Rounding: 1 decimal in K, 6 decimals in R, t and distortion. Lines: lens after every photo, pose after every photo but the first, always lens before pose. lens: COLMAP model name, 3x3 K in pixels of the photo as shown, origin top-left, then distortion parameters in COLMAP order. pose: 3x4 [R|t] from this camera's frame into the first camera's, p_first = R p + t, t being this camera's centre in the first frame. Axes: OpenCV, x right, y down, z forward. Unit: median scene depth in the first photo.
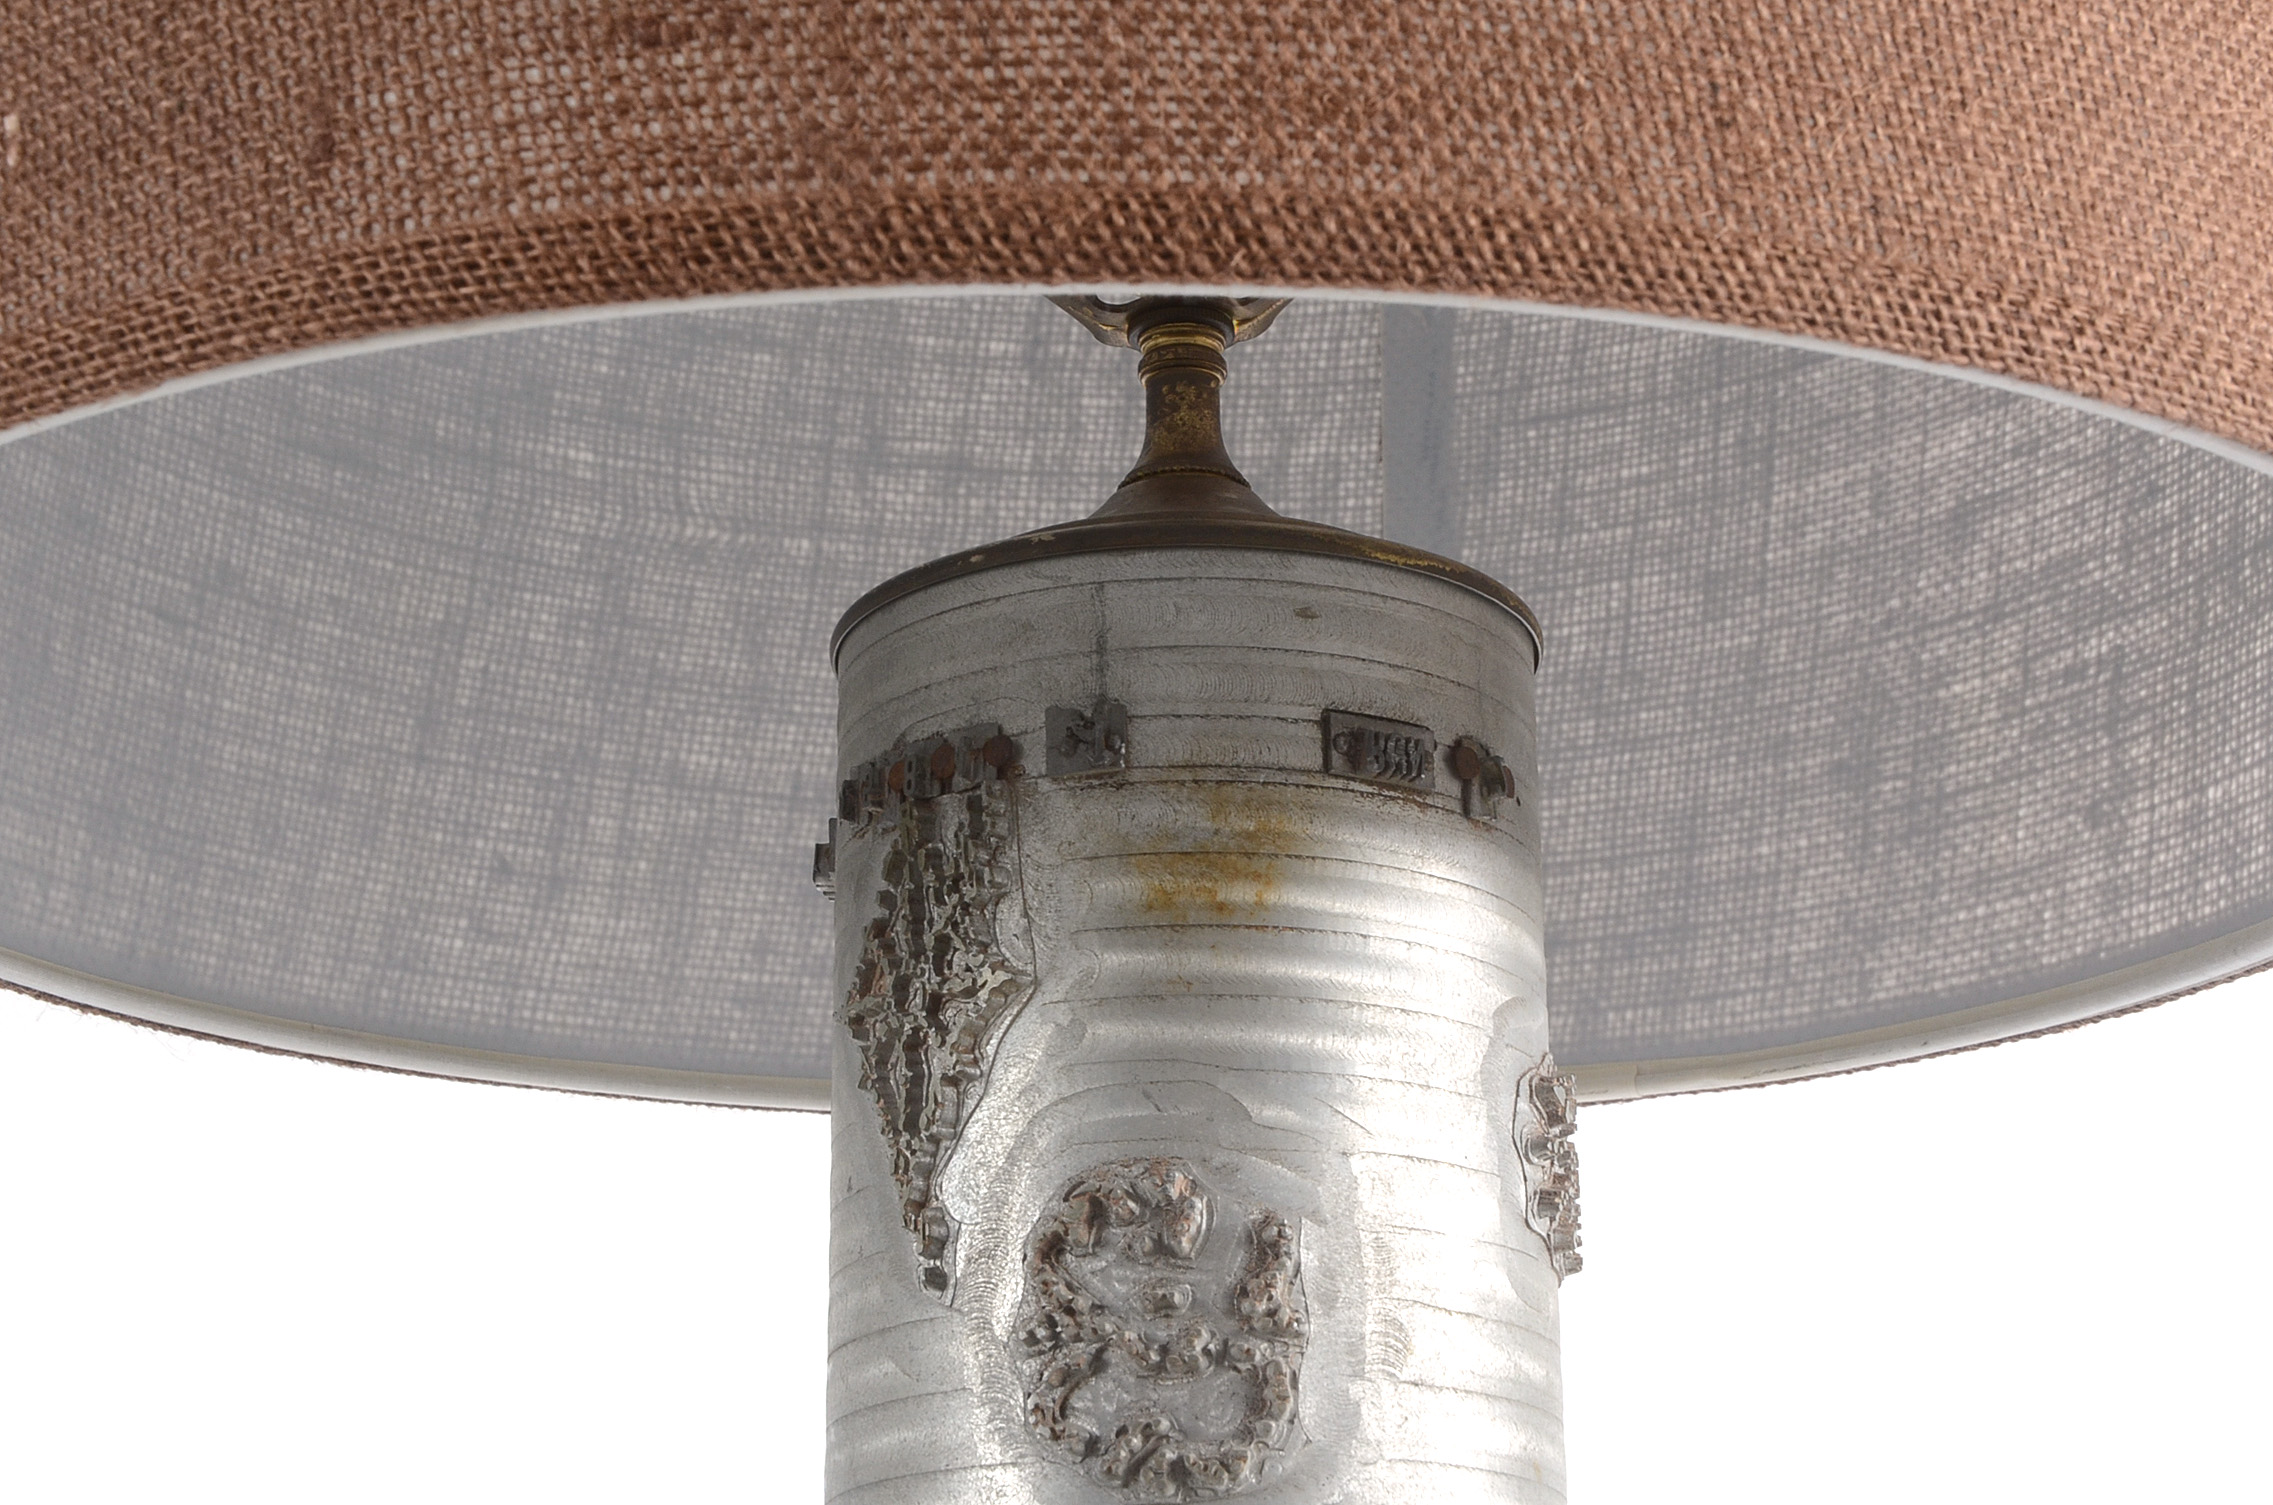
lens RADIAL K [[4140.9, 0, 1136.5], [0, 4140.9, 752.5], [0, 0, 1]] dist [0.189674, 0.009919]
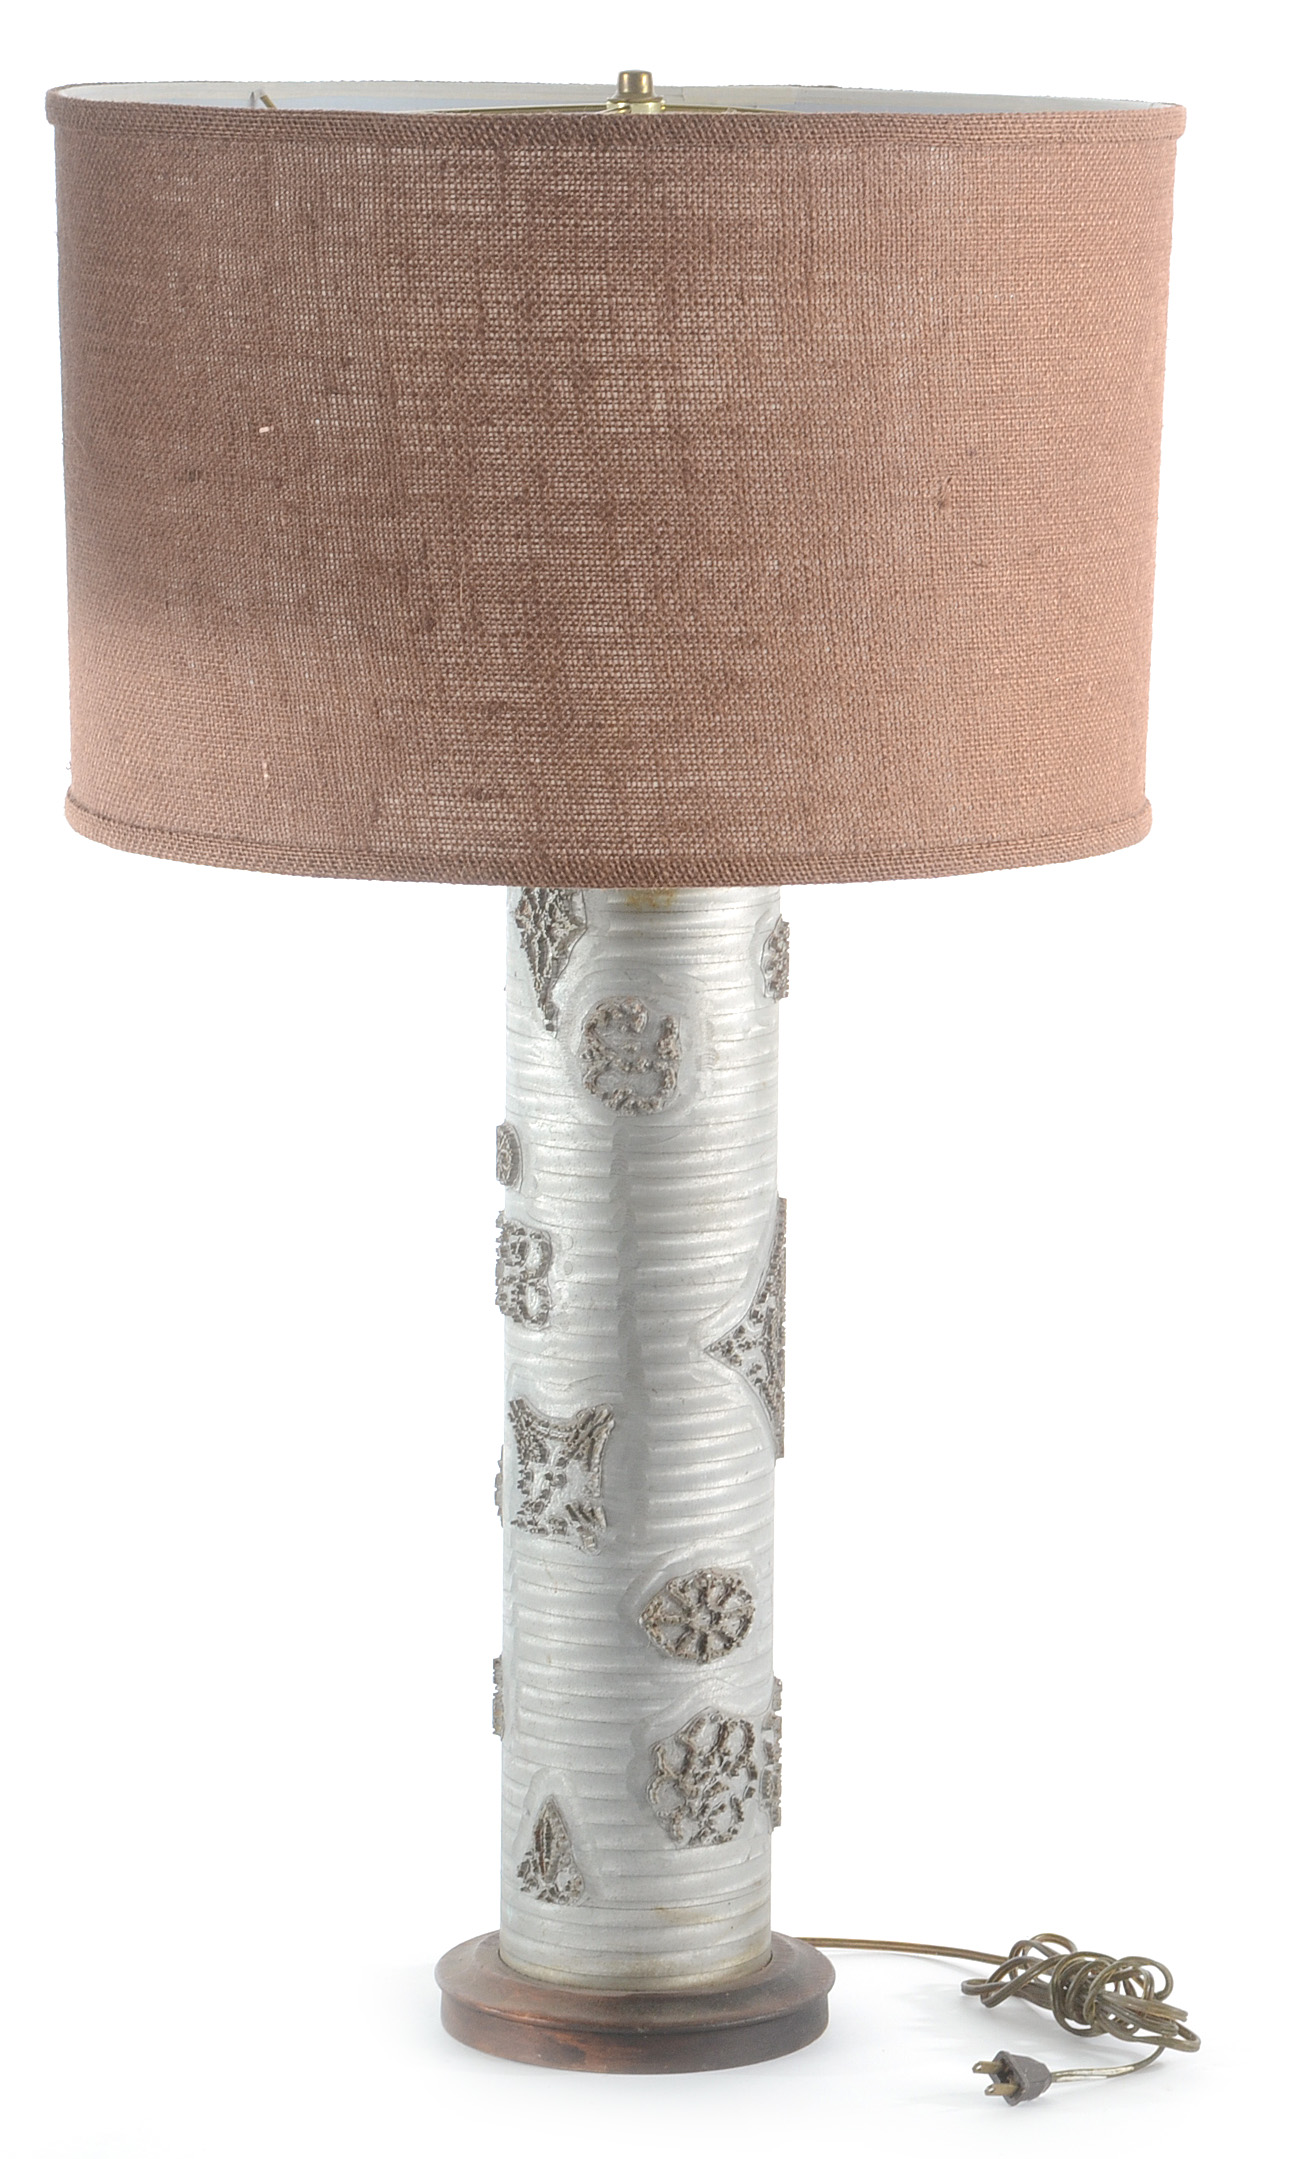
lens RADIAL K [[6980.5, 0, 651.5], [0, 6980.5, 1079.5], [0, 0, 1]] dist [0.627781, 0.922335]
pose [[0.999883, 0.012812, 0.008329, -0.018786], [-0.015217, 0.884911, 0.465512, -2.065665], [-0.001406, -0.465584, 0.885003, -3.232833]]
